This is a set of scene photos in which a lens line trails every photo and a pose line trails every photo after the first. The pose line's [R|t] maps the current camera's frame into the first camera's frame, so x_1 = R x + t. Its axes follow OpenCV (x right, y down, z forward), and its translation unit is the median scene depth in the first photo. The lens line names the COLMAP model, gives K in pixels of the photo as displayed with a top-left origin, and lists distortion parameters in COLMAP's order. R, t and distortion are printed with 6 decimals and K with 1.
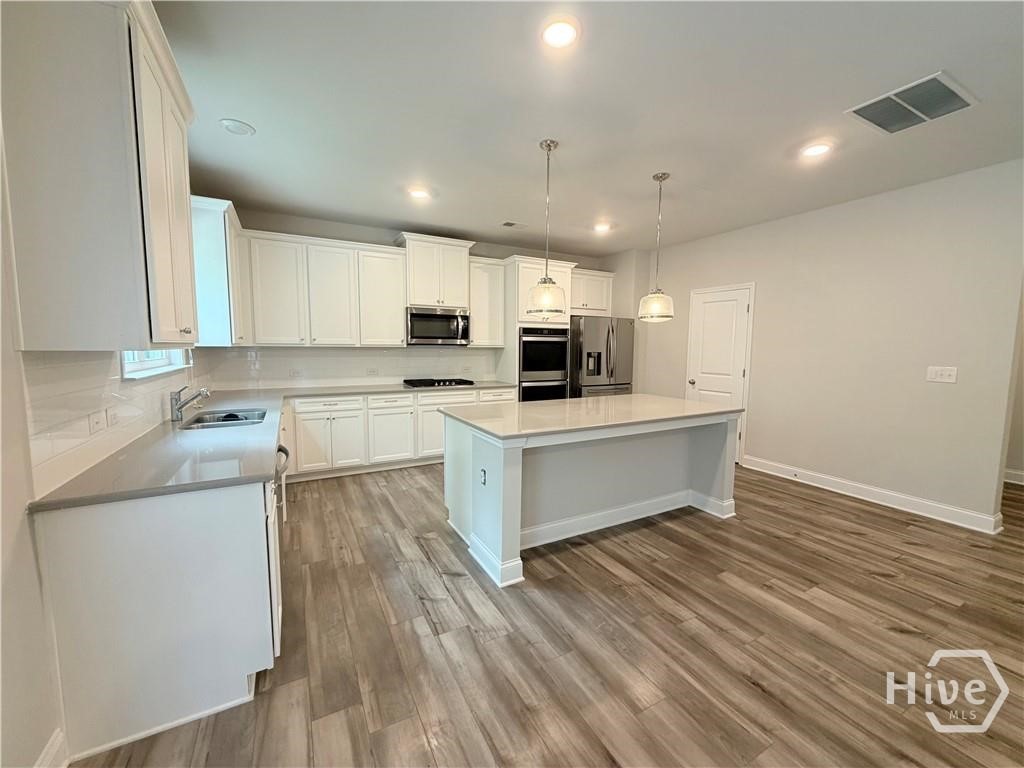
lens RADIAL K [[406.4, 0, 509.7], [0, 406.4, 384.8], [0, 0, 1]] dist [0.002475, 0.000429]
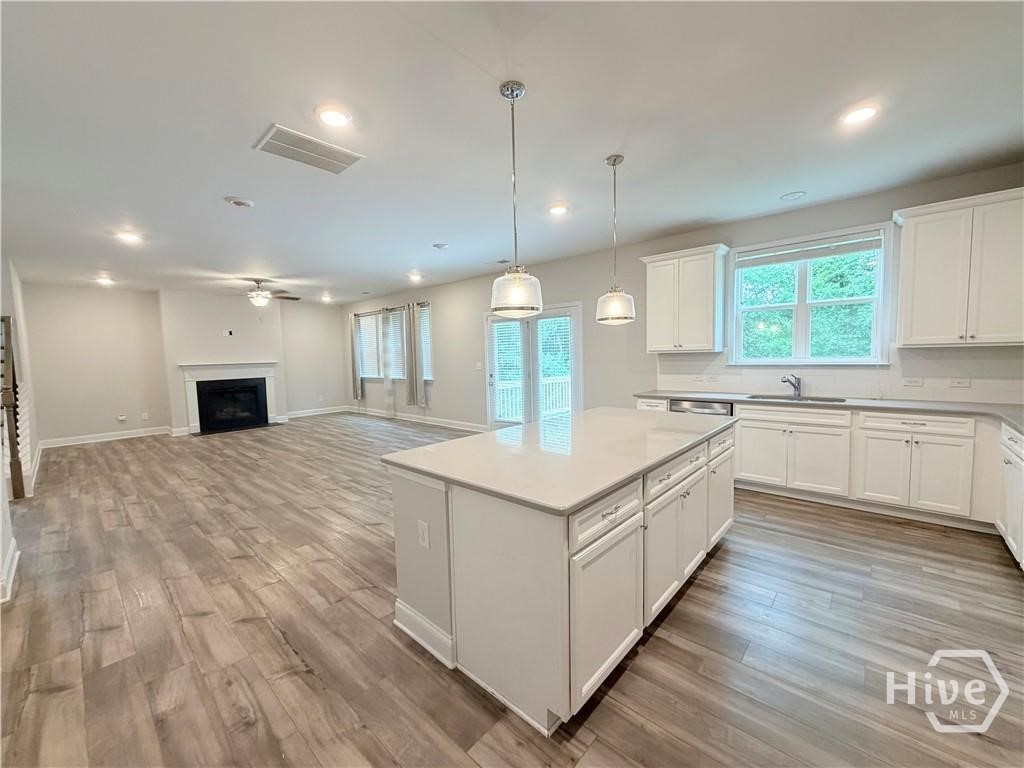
lens RADIAL K [[406.4, 0, 506.7], [0, 406.4, 386.0], [0, 0, 1]] dist [0.002475, 0.000429]
pose [[-0.945094, 0.041989, -0.324090, 0.597848], [-0.012666, 0.986260, 0.164715, -0.155023], [0.326553, 0.159776, -0.931576, 1.637839]]
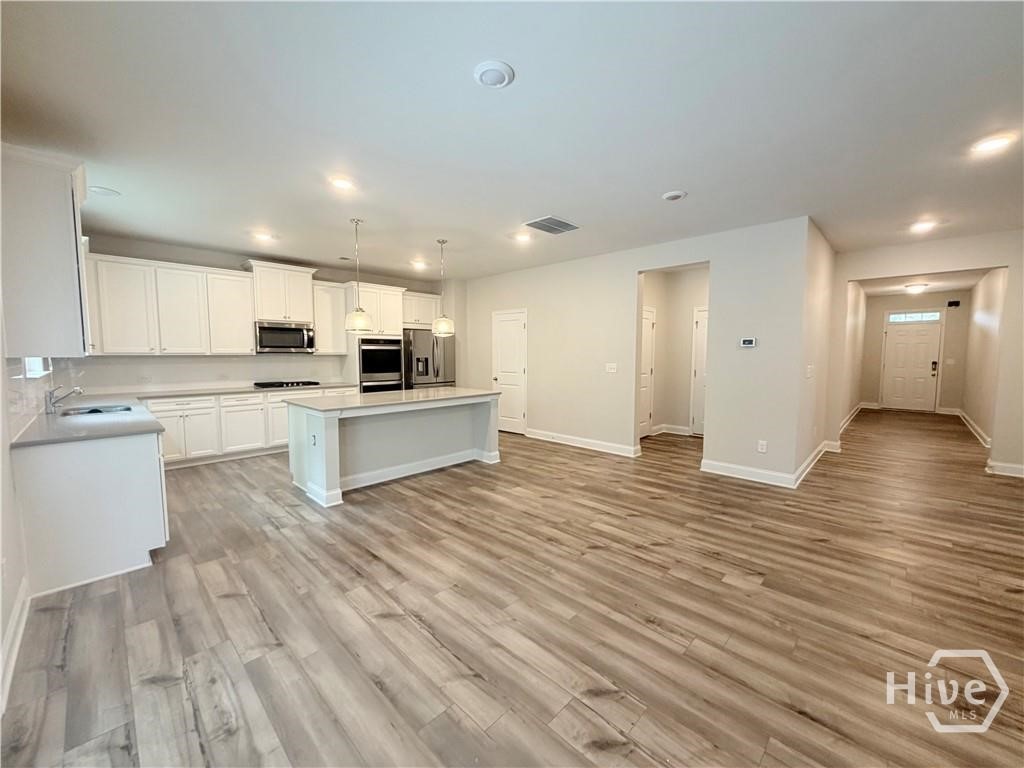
lens RADIAL K [[406.4, 0, 509.4], [0, 406.4, 385.6], [0, 0, 1]] dist [0.002475, 0.000429]
pose [[0.955508, -0.030923, 0.293341, 0.148197], [0.035257, 0.999333, -0.009496, 0.049800], [-0.292851, 0.019416, 0.955961, -0.507731]]
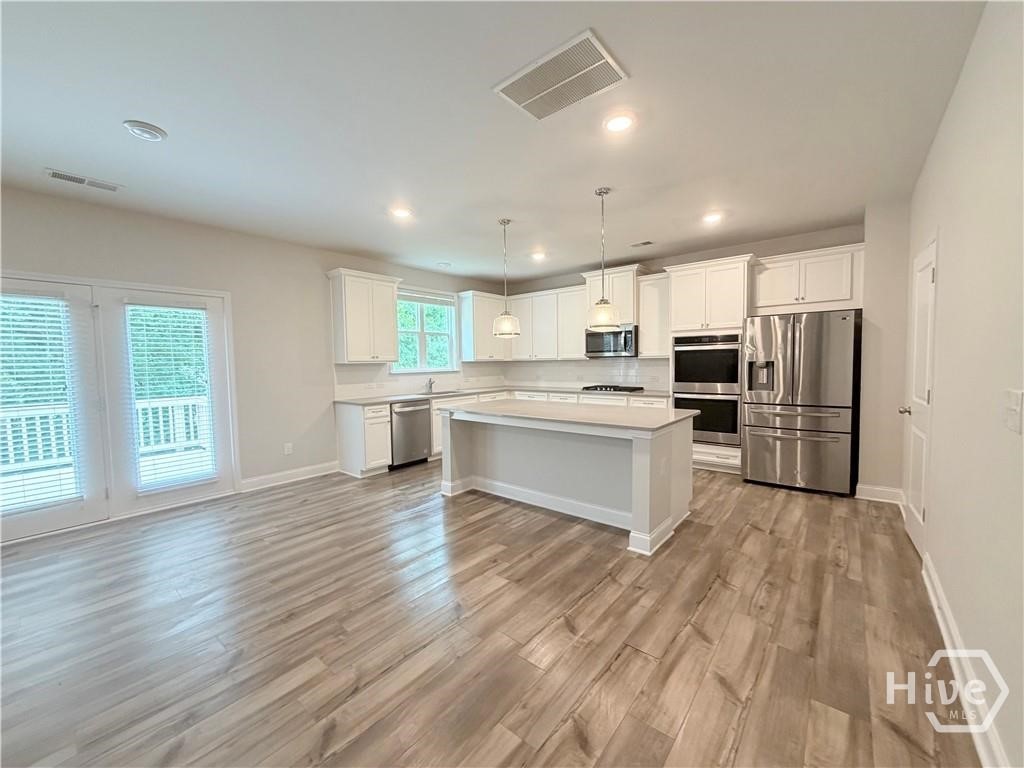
lens RADIAL K [[406.4, 0, 511.2], [0, 406.4, 384.2], [0, 0, 1]] dist [0.002475, 0.000429]
pose [[0.370714, 0.039066, -0.927925, 1.244818], [-0.068374, 0.997552, 0.014681, -0.022709], [0.926227, 0.058004, 0.372478, 0.419876]]
